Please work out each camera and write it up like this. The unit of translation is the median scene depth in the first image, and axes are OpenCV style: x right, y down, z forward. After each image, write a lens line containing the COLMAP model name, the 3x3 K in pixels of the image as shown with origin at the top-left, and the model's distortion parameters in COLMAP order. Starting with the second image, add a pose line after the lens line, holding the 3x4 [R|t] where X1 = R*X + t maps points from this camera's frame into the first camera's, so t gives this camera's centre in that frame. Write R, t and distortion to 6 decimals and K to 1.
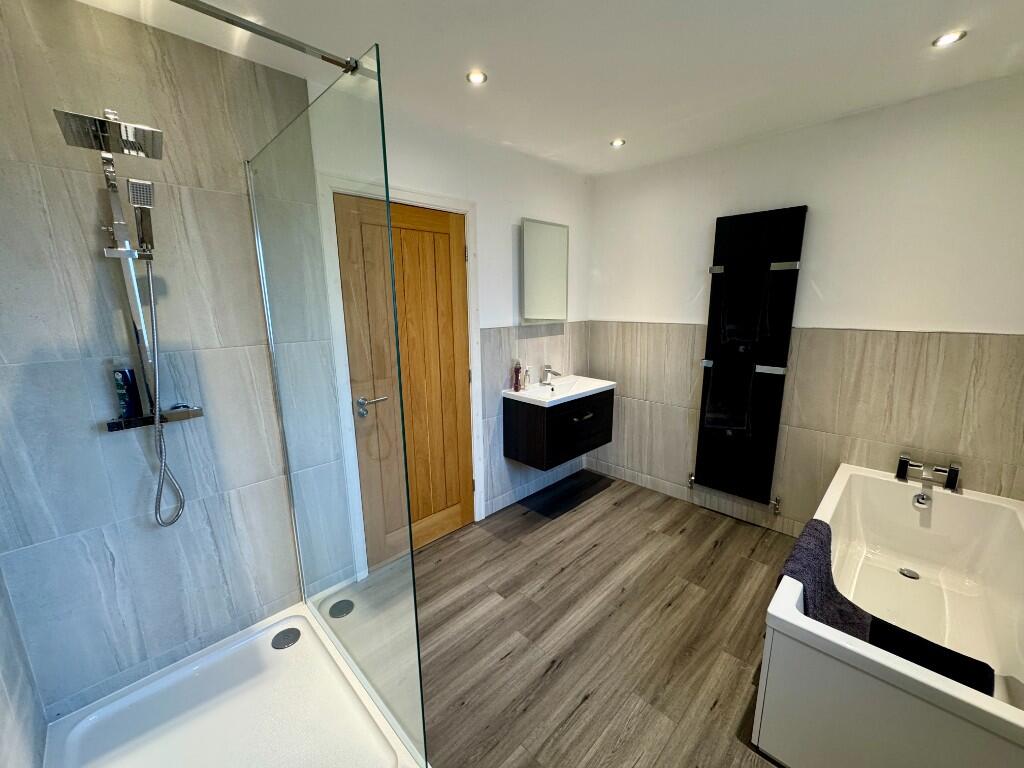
lens RADIAL K [[407.6, 0, 511.1], [0, 407.6, 384.4], [0, 0, 1]] dist [-0.001985, -0.000071]
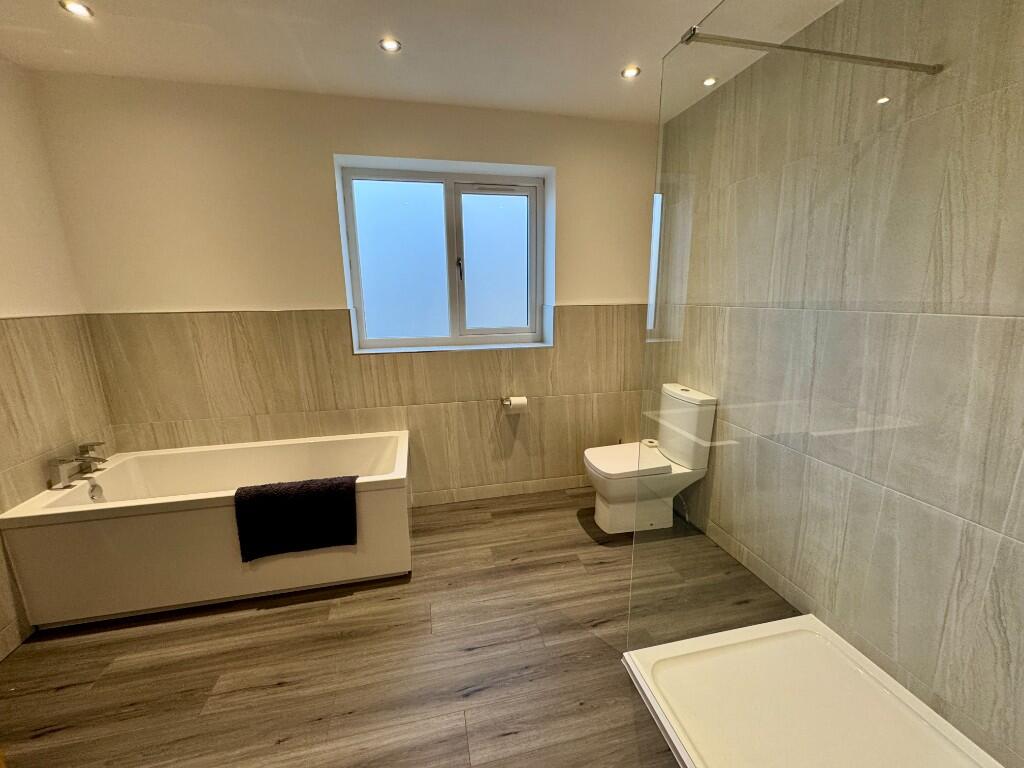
lens RADIAL K [[407.6, 0, 511.1], [0, 407.6, 384.4], [0, 0, 1]] dist [-0.001985, -0.000071]
pose [[-0.845665, -0.094475, 0.525286, -0.365976], [0.125872, 0.921141, 0.368314, -0.216684], [-0.518659, 0.377589, -0.767085, 1.390455]]
